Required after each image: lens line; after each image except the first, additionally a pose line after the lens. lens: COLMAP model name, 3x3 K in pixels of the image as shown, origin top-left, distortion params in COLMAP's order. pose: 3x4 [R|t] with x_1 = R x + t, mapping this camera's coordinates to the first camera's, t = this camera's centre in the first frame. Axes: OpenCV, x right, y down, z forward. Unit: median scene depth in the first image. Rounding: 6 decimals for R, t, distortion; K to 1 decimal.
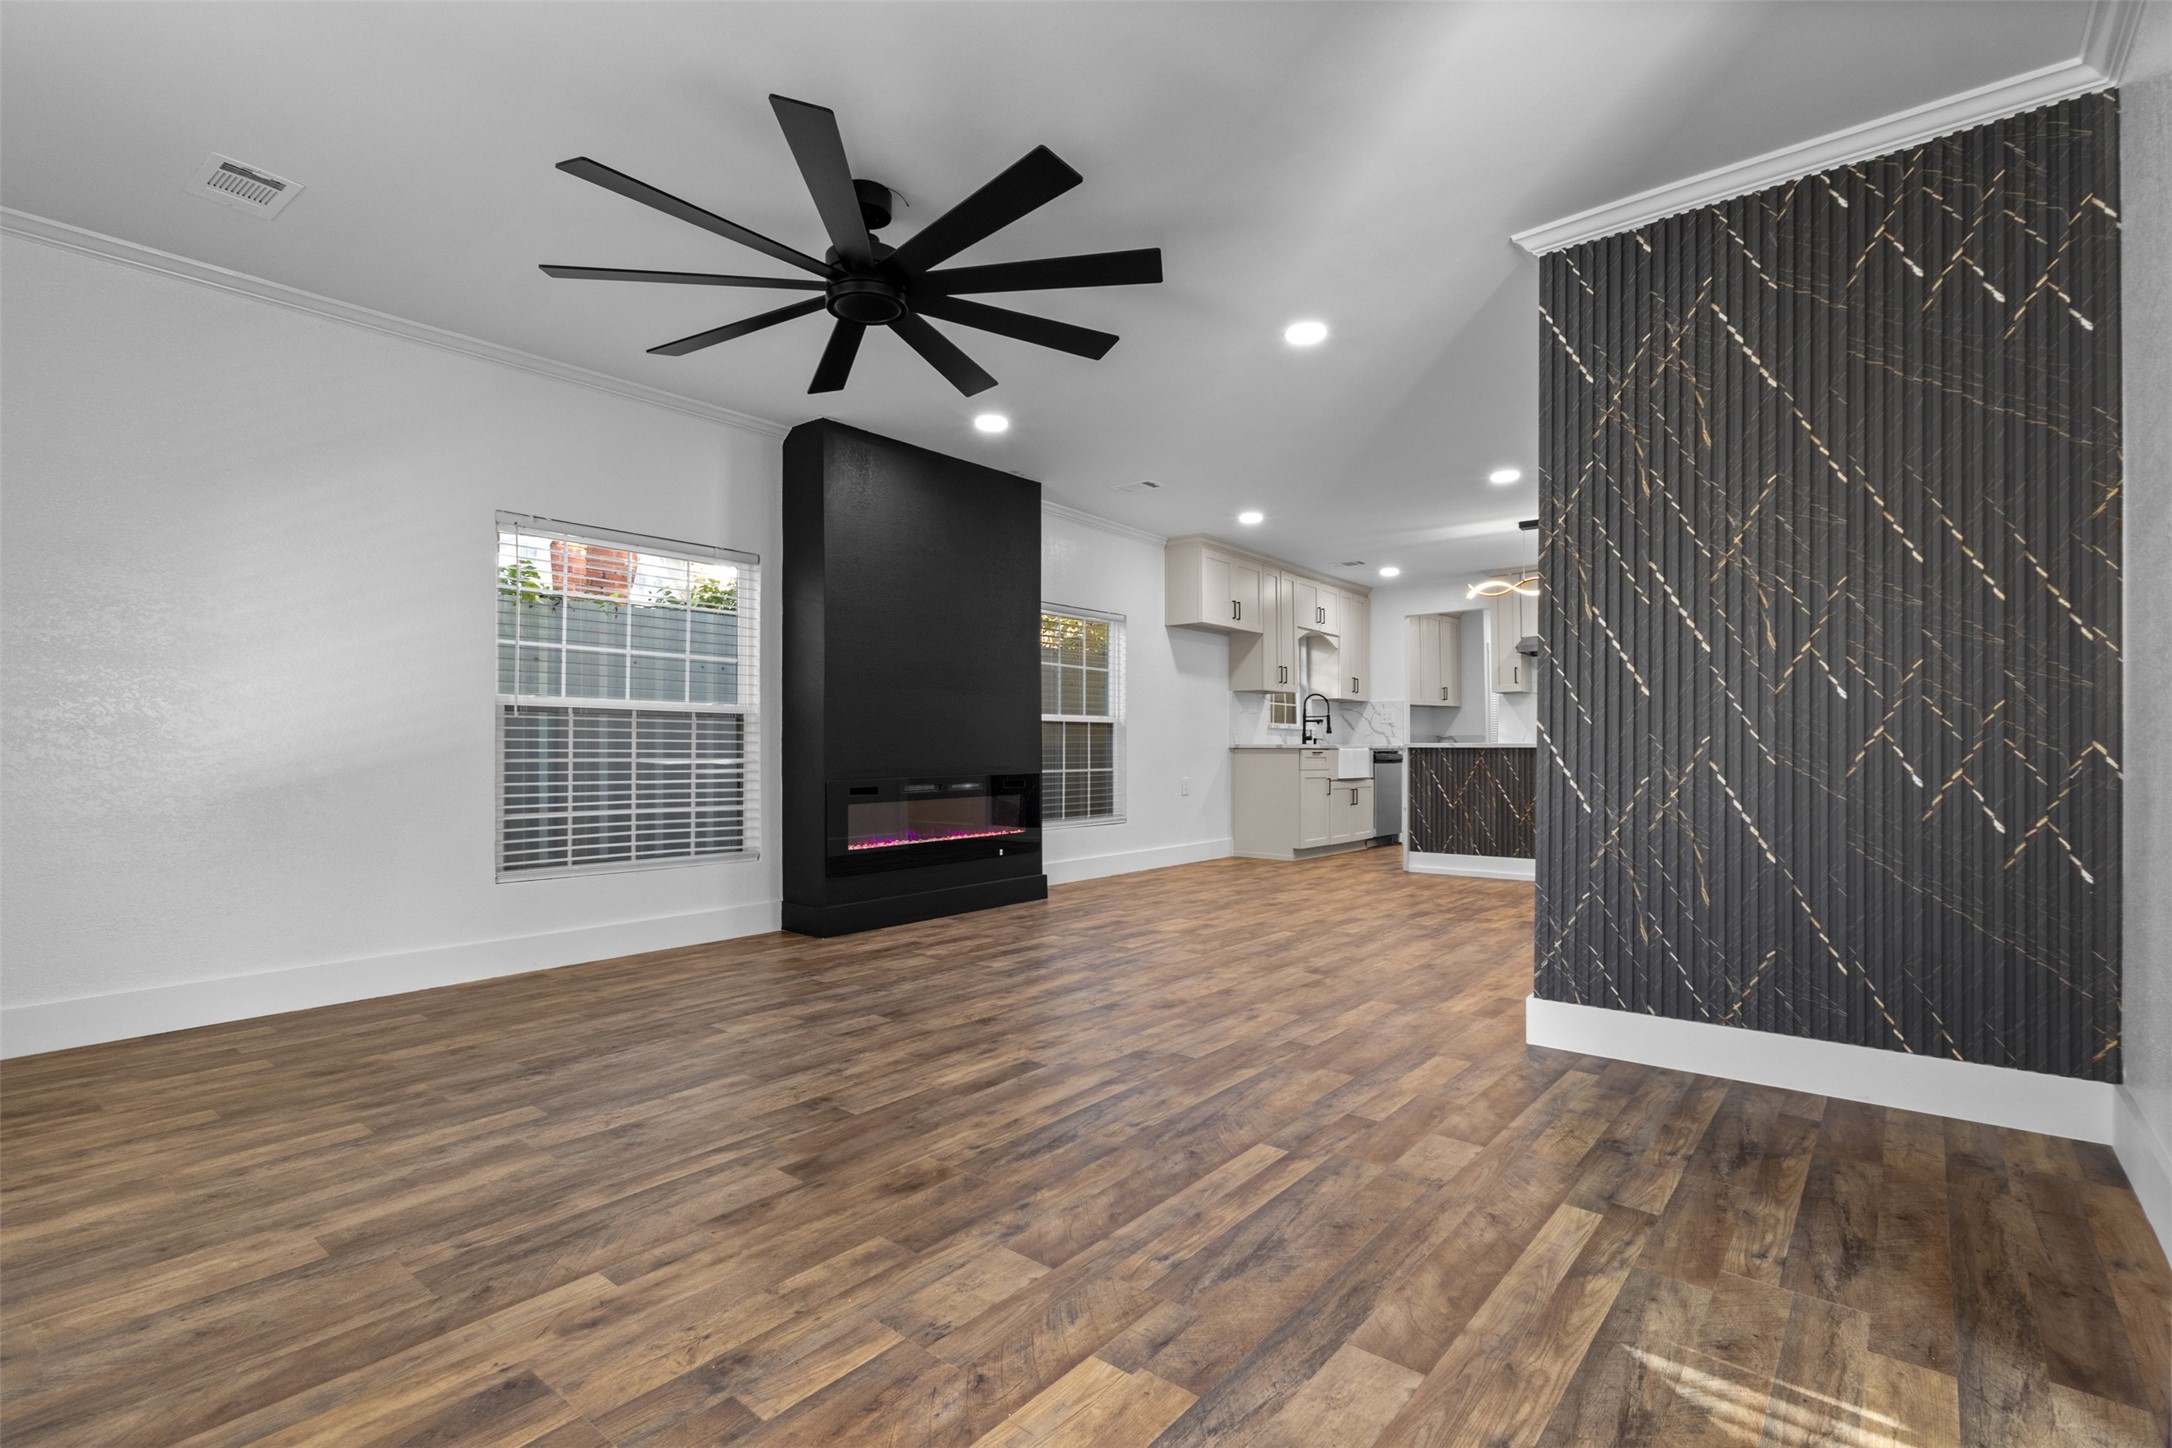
lens RADIAL K [[1015.8, 0, 1064.1], [0, 1015.8, 744.0], [0, 0, 1]] dist [0.007435, -0.000340]
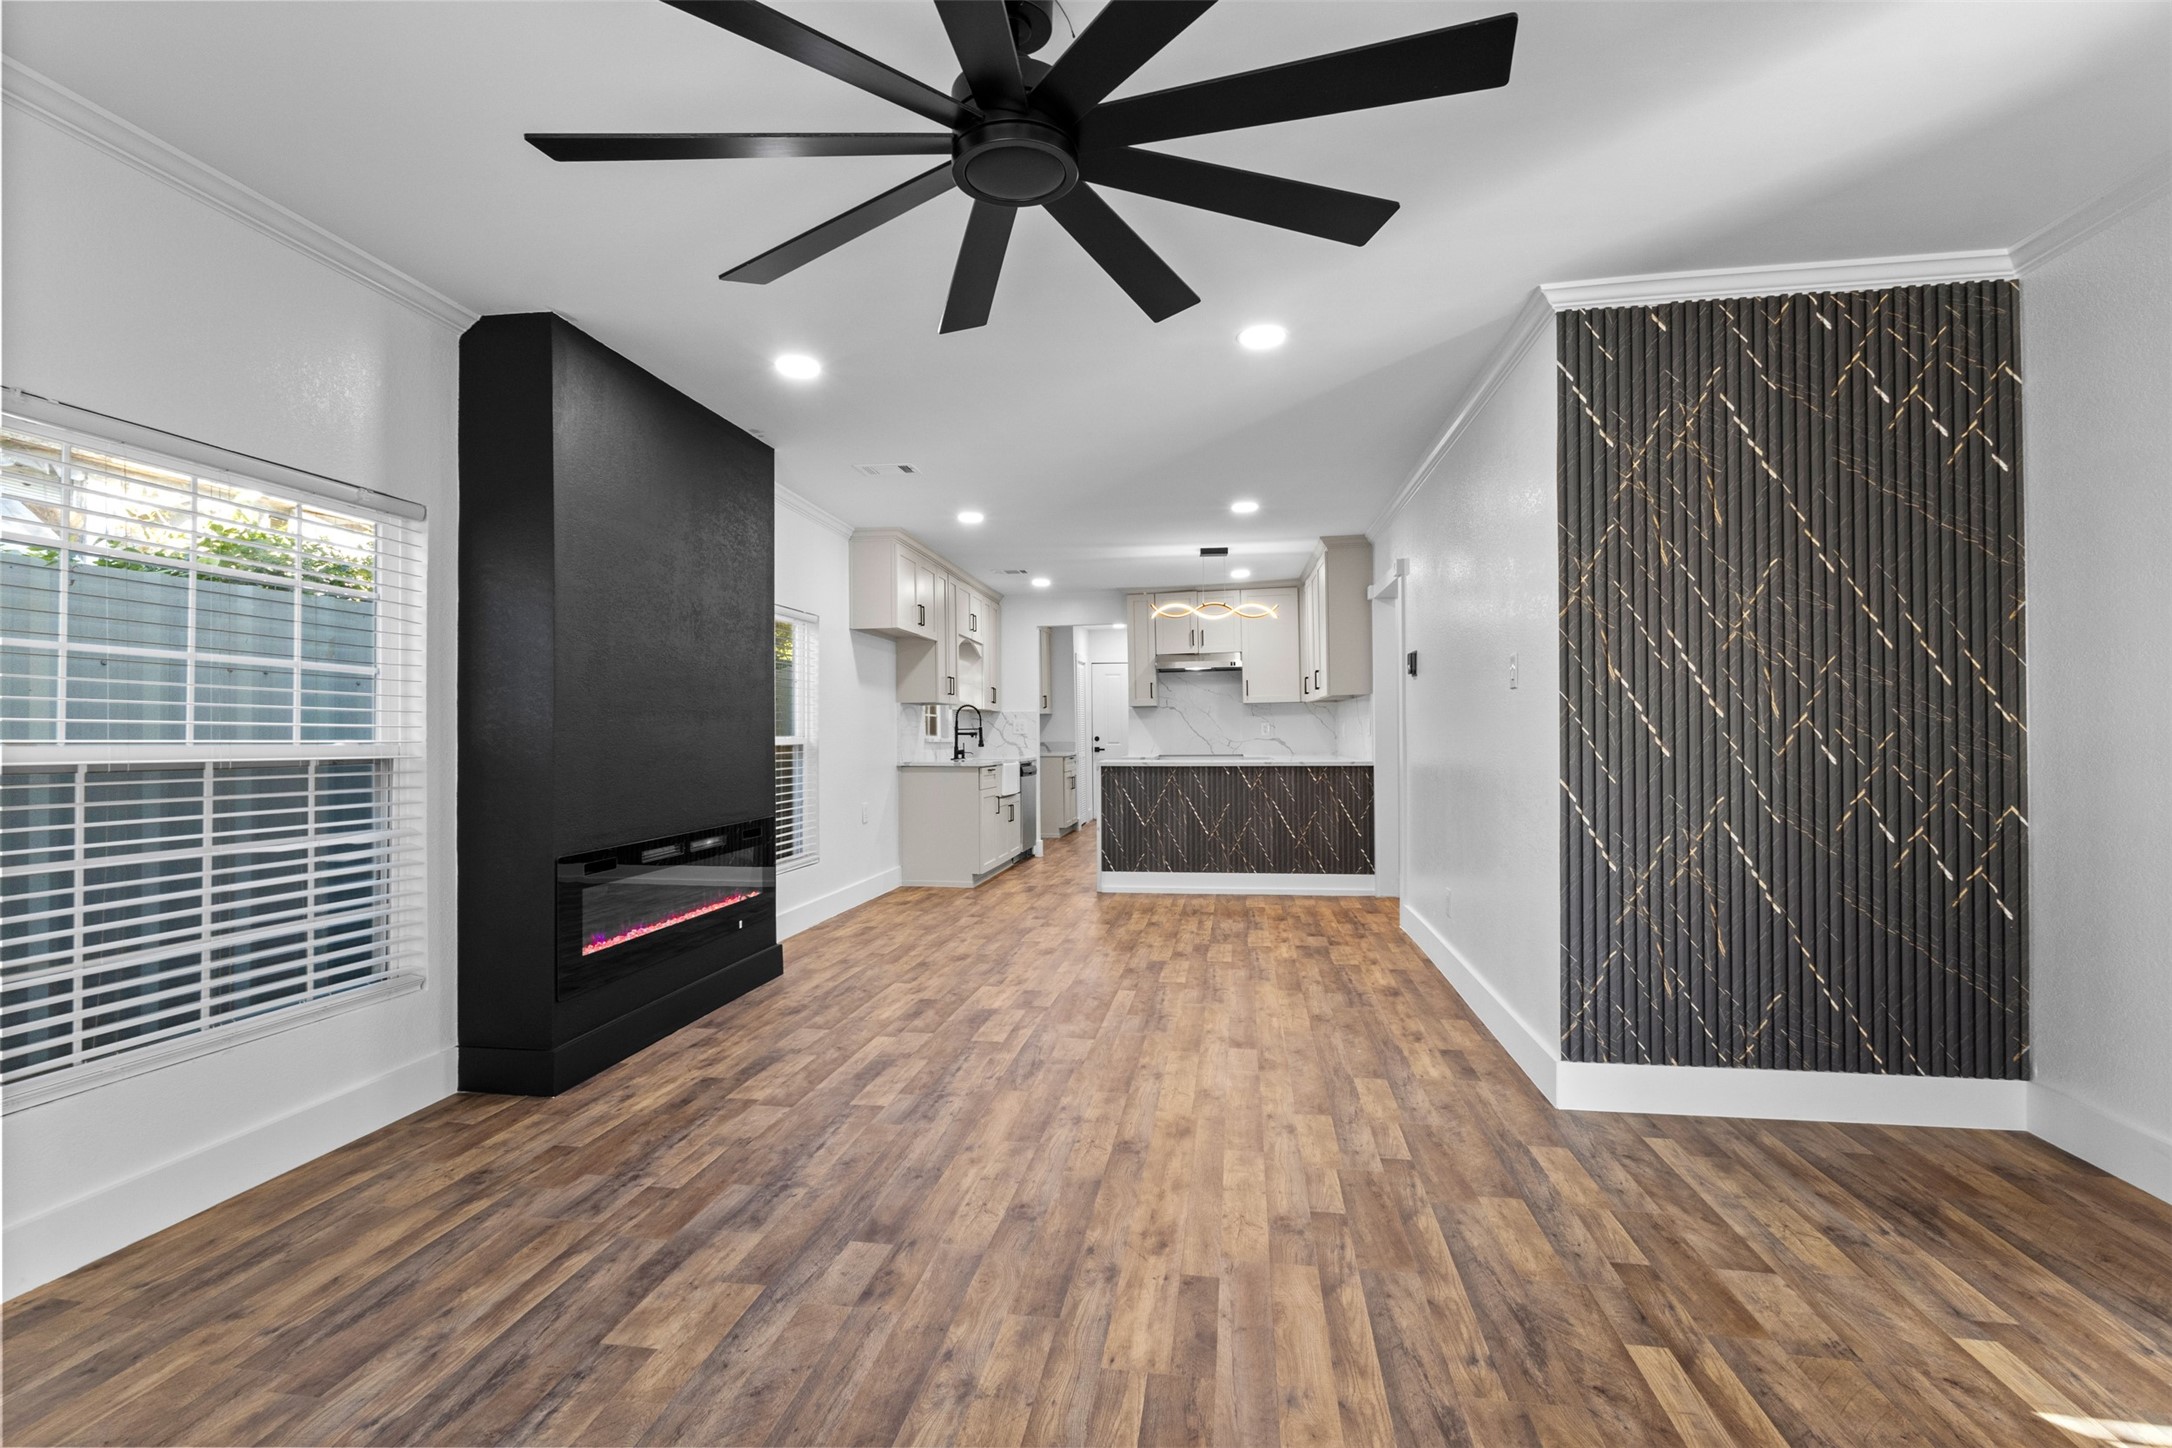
lens RADIAL K [[1015.8, 0, 1072.9], [0, 1015.8, 726.9], [0, 0, 1]] dist [0.007435, -0.000340]
pose [[0.855305, -0.001189, 0.518124, -0.453333], [0.003527, 0.999988, -0.003526, -0.072416], [-0.518113, 0.004843, 0.855298, 0.401105]]
